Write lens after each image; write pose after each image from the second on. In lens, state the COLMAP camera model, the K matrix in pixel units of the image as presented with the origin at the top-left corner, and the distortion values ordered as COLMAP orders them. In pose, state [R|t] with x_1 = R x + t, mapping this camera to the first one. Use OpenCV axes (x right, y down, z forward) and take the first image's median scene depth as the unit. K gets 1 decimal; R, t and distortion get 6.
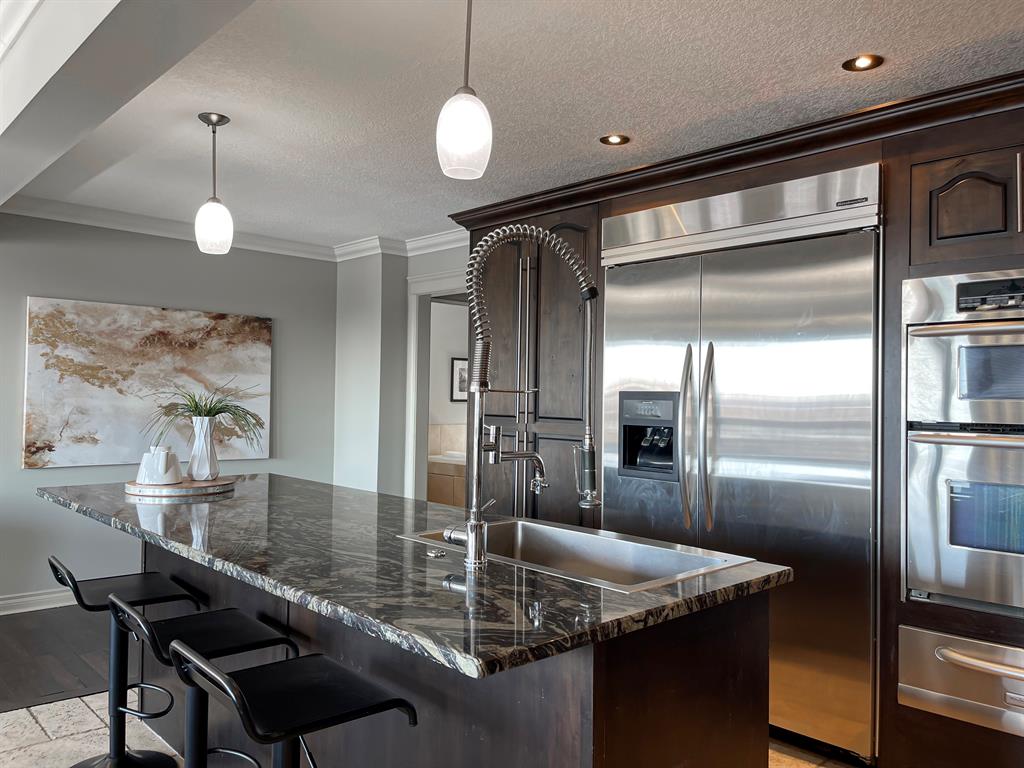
lens RADIAL K [[788.8, 0, 509.2], [0, 788.8, 386.2], [0, 0, 1]] dist [0.054735, -0.080034]
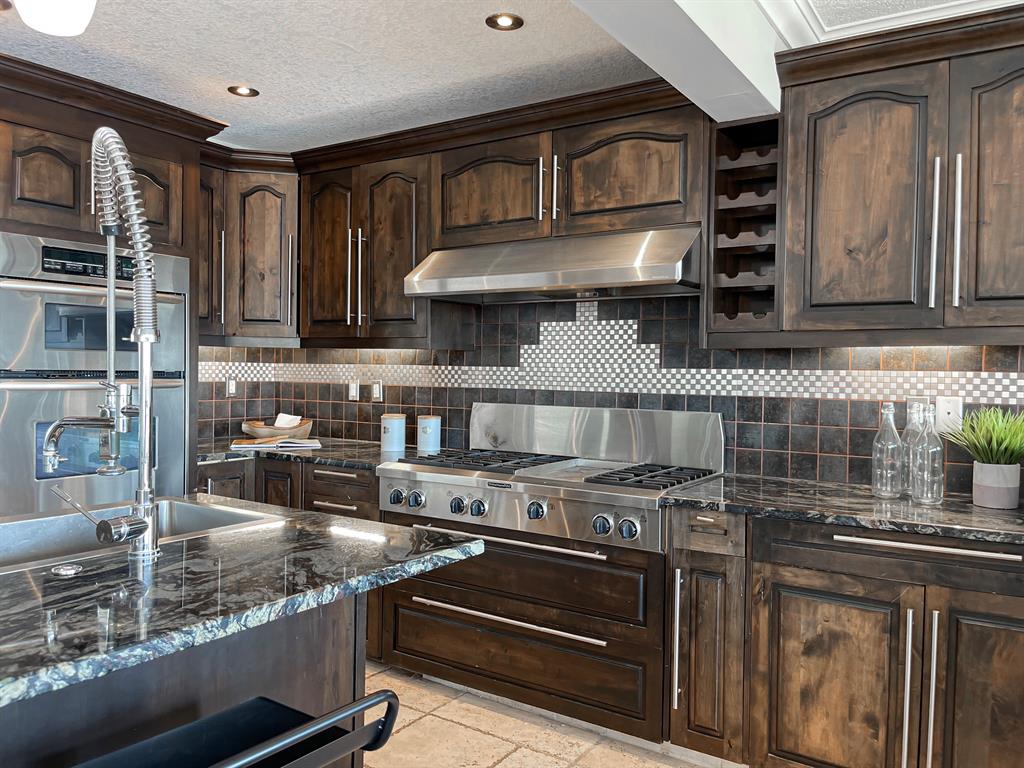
lens RADIAL K [[788.8, 0, 513.2], [0, 788.8, 397.9], [0, 0, 1]] dist [0.054735, -0.080034]
pose [[-0.242025, -0.053240, 0.968808, -0.678584], [-0.030522, 0.998417, 0.047242, 0.011213], [-0.969790, -0.018136, -0.243267, 0.623746]]
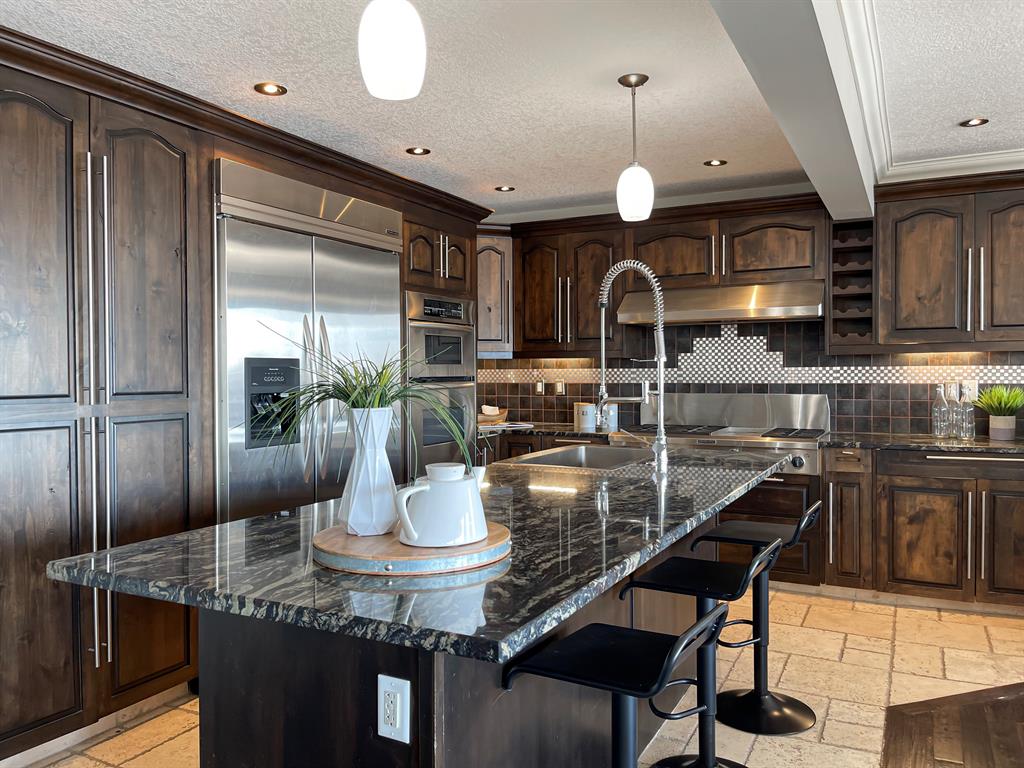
lens RADIAL K [[788.8, 0, 508.2], [0, 788.8, 397.7], [0, 0, 1]] dist [0.054735, -0.080034]
pose [[-0.341992, -0.046022, 0.938575, -1.139937], [-0.010294, 0.998924, 0.045230, 0.009853], [-0.939647, 0.005806, -0.342097, 1.407502]]
